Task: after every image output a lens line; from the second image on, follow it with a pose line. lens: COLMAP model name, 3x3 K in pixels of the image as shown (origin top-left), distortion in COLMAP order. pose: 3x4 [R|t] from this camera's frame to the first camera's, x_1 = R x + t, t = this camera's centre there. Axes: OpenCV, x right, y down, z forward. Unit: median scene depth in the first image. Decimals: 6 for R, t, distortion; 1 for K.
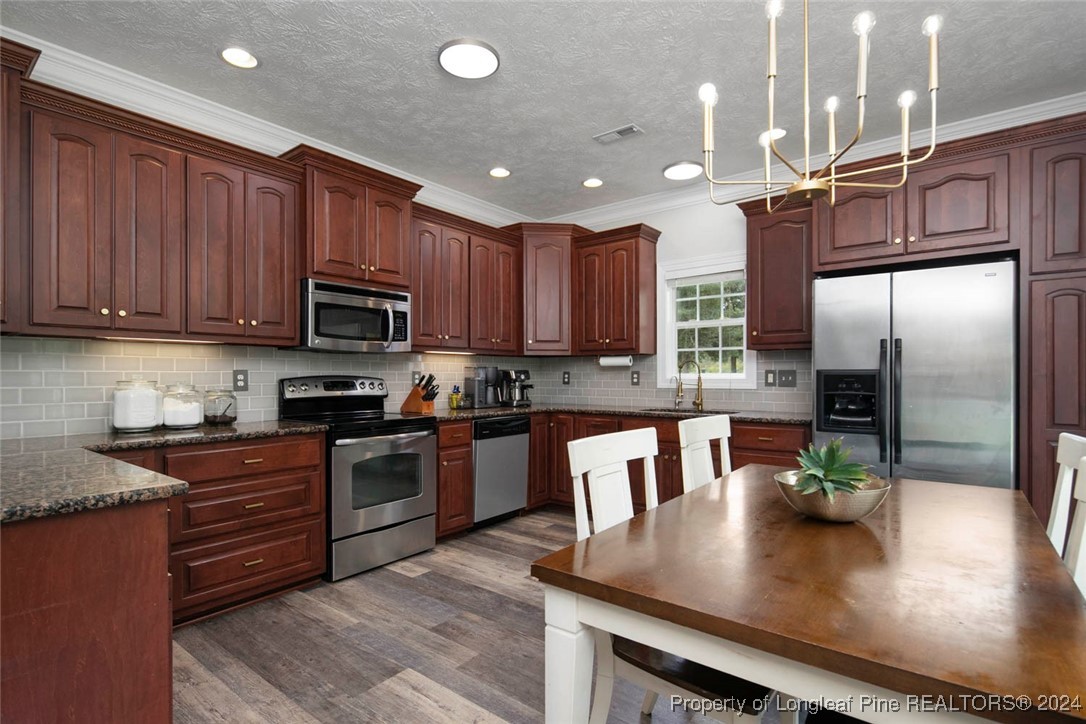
lens RADIAL K [[524.8, 0, 544.3], [0, 524.8, 375.5], [0, 0, 1]] dist [0.000681, 0.000016]
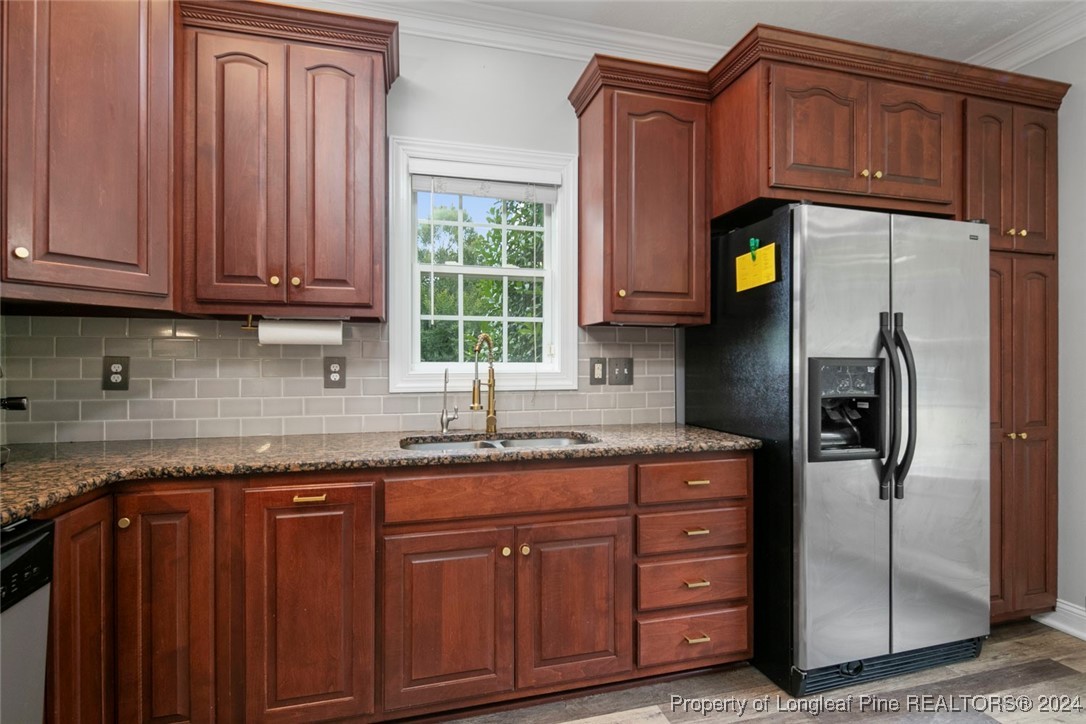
lens RADIAL K [[523.0, 0, 543.0], [0, 523.0, 362.0], [0, 0, 1]] dist [-0.000446, -0.000150]
pose [[0.596875, 0.004084, 0.802324, -0.105560], [-0.000799, 0.999990, -0.004496, -0.002625], [-0.802334, 0.002042, 0.596872, 0.723526]]
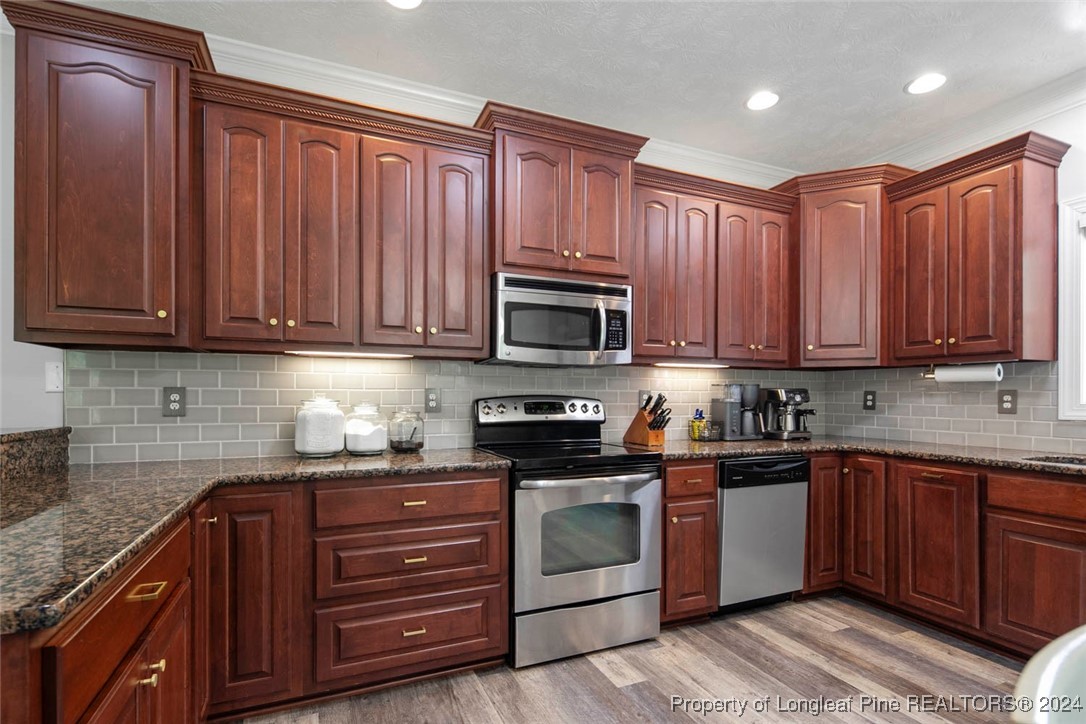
lens RADIAL K [[524.4, 0, 543.1], [0, 524.4, 395.9], [0, 0, 1]] dist [0.000167, -0.000319]
pose [[0.879359, 0.005474, -0.476127, -0.008768], [-0.005004, 0.999985, 0.002255, -0.000585], [0.476132, 0.000400, 0.879373, 0.277959]]
